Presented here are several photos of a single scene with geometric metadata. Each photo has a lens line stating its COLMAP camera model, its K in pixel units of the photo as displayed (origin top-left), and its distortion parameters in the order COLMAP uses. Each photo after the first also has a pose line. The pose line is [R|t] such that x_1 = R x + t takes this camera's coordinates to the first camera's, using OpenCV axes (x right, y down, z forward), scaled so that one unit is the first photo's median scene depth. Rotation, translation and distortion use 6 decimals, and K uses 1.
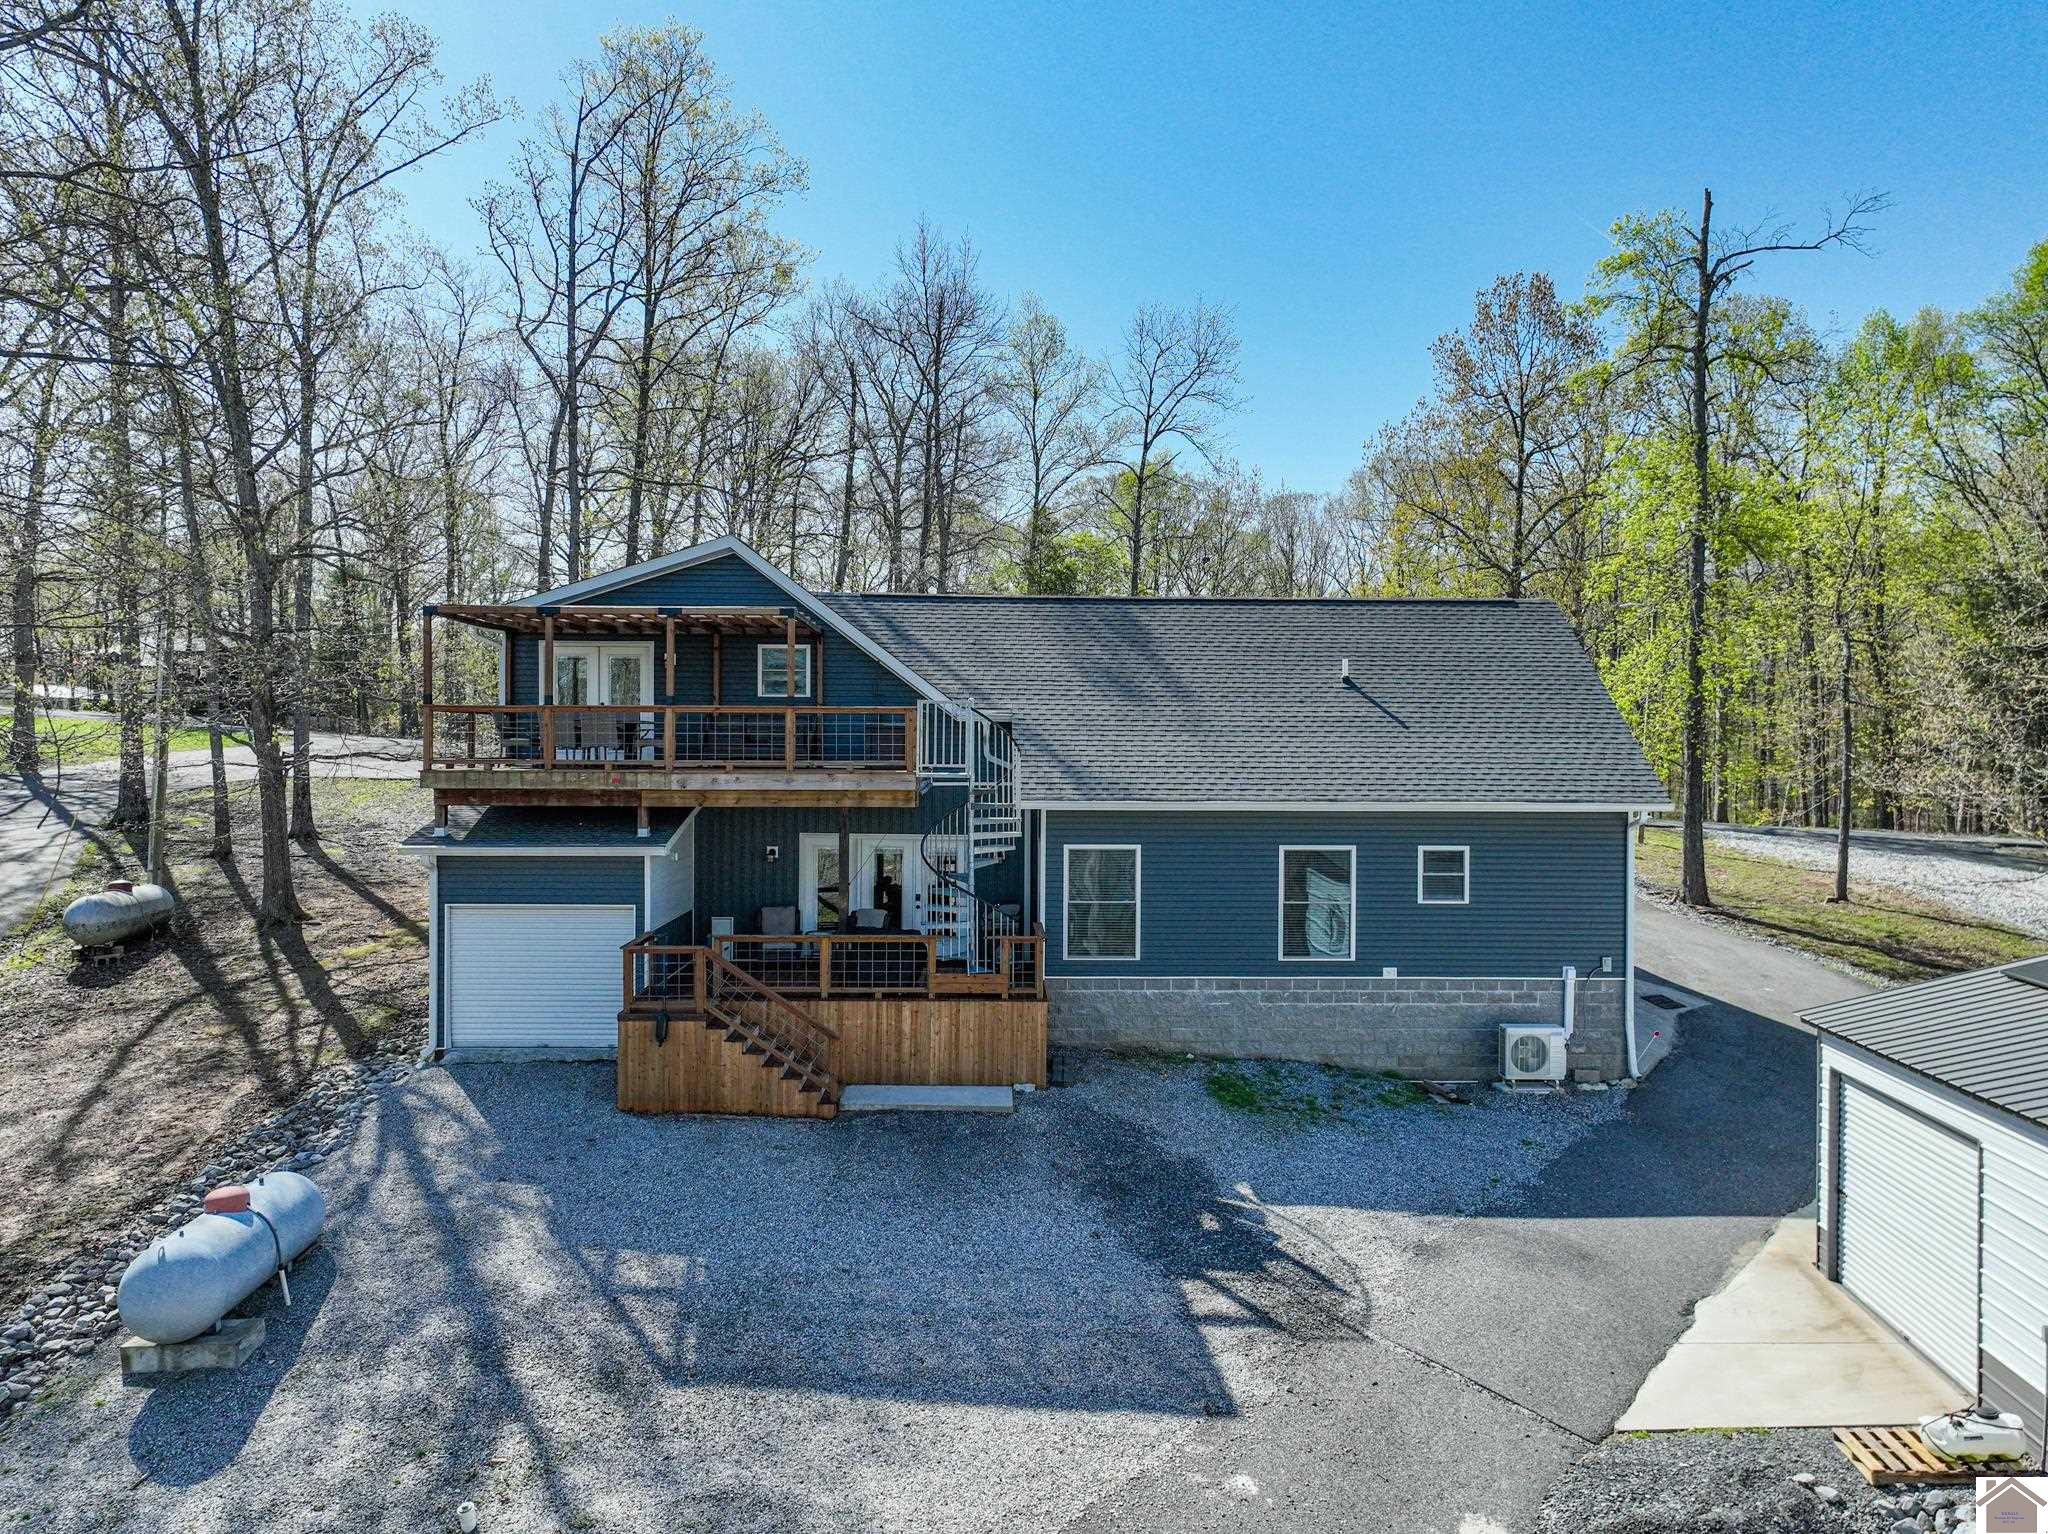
lens RADIAL K [[1448.9, 0, 1024.0], [0, 1448.9, 767.0], [0, 0, 1]] dist [0.001909, 0.009411]
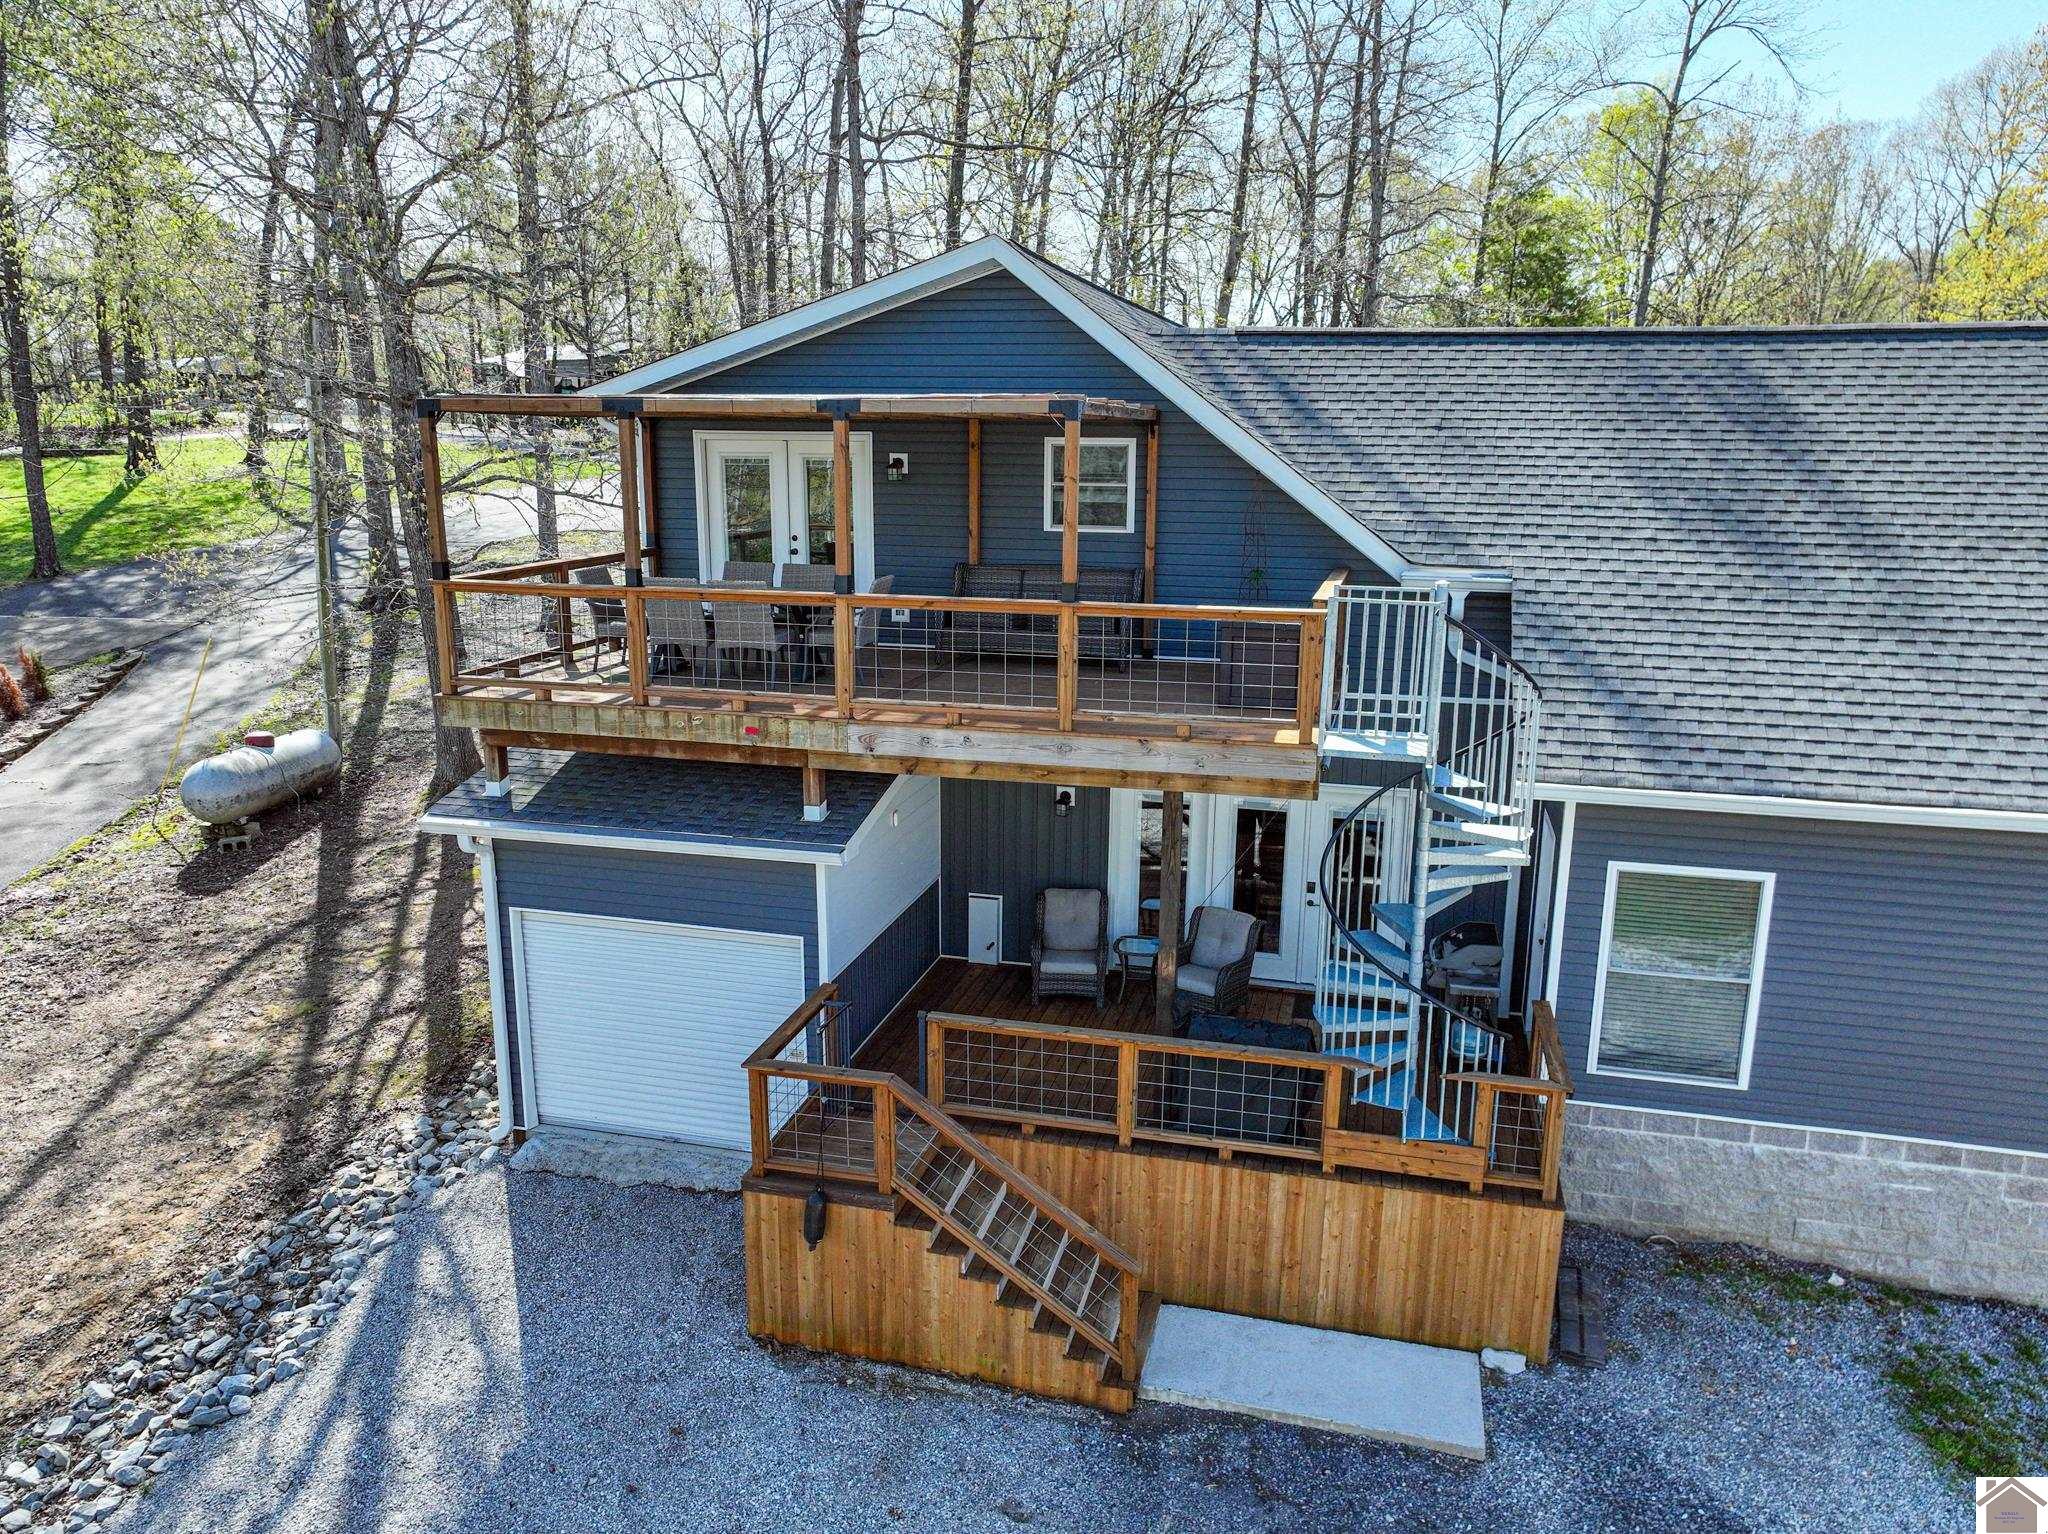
lens RADIAL K [[1448.9, 0, 1024.0], [0, 1448.9, 767.0], [0, 0, 1]] dist [0.001909, 0.009411]
pose [[0.963357, 0.061818, -0.261001, -0.039389], [-0.005498, 0.977426, 0.211208, -0.085214], [0.268166, -0.202034, 0.941950, 0.479261]]
